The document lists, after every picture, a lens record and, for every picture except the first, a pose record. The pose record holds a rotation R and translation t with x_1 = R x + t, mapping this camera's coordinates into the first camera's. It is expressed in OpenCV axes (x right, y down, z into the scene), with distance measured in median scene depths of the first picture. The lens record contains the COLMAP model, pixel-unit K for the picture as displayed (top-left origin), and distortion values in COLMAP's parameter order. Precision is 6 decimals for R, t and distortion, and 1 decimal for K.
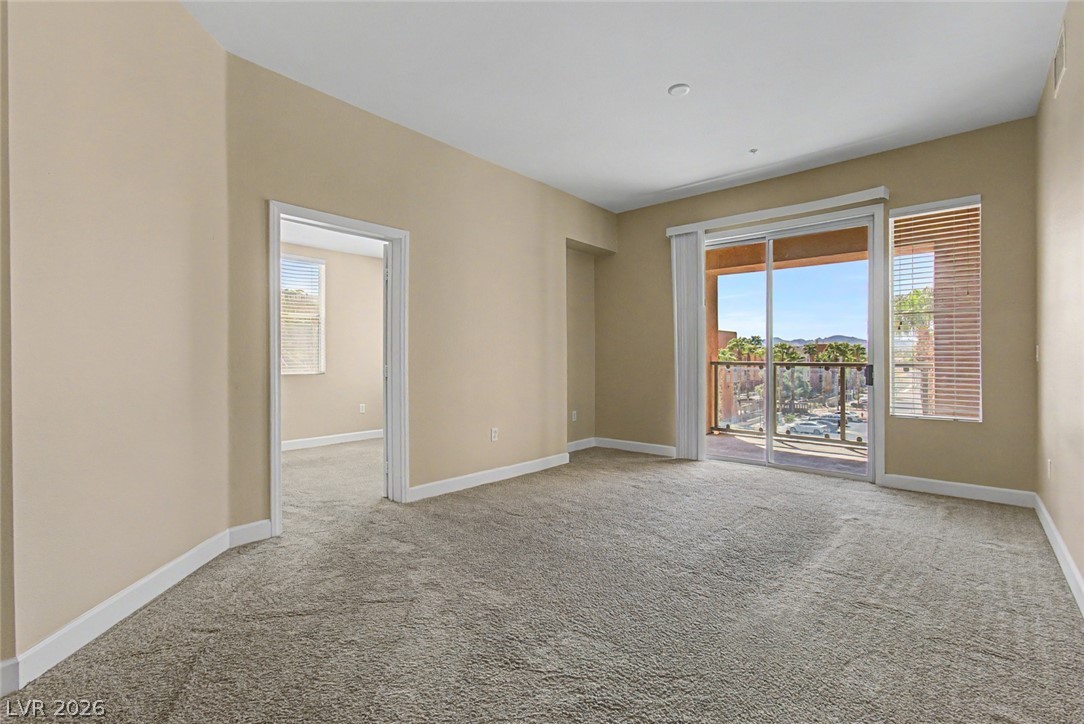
lens RADIAL K [[485.4, 0, 544.0], [0, 485.4, 359.4], [0, 0, 1]] dist [-0.001143, 0.002302]
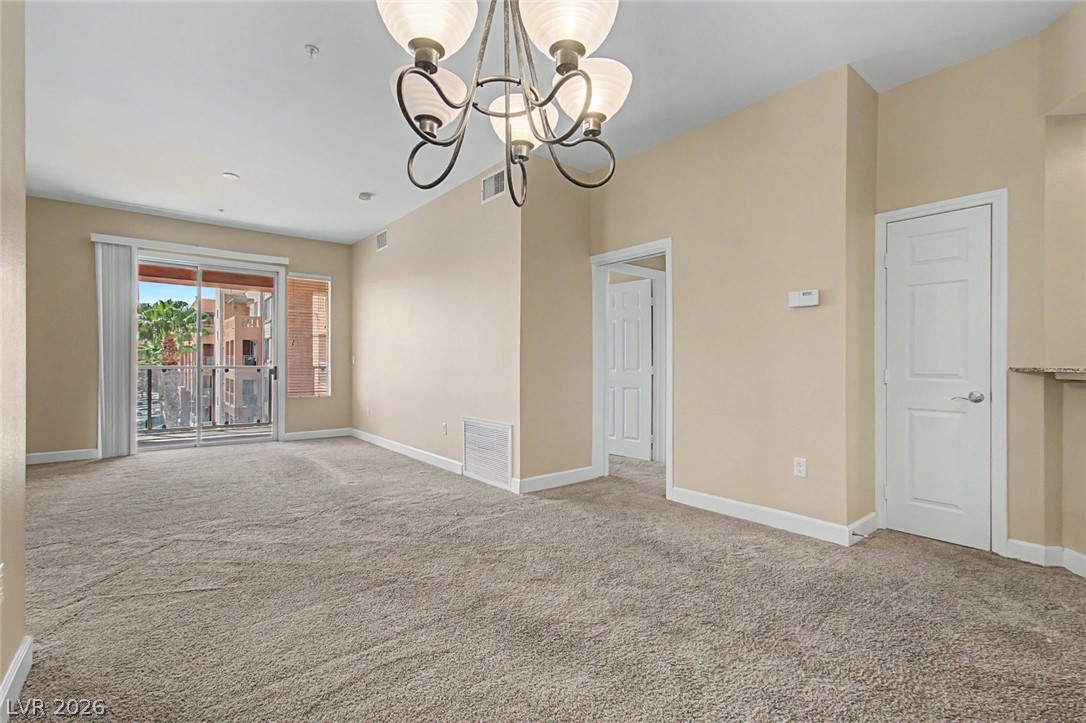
lens RADIAL K [[486.3, 0, 542.0], [0, 486.3, 363.8], [0, 0, 1]] dist [-0.001143, 0.002302]
pose [[0.166932, 0.000336, 0.985968, -0.609835], [-0.000688, 1.000000, -0.000225, 0.002066], [-0.985968, -0.000641, 0.166932, -0.096702]]
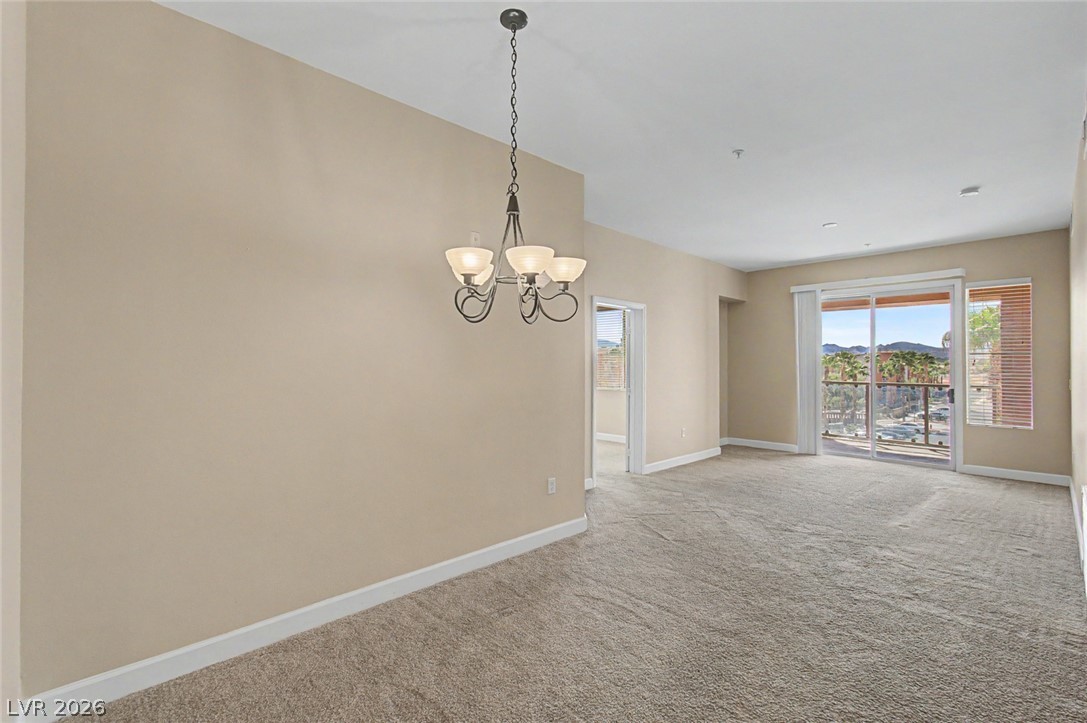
lens RADIAL K [[486.8, 0, 542.7], [0, 486.8, 361.5], [0, 0, 1]] dist [-0.001143, 0.002302]
pose [[0.995889, 0.002579, -0.090548, -0.334793], [-0.003423, 0.999952, -0.009175, -0.043613], [0.090520, 0.009447, 0.995850, -0.453424]]
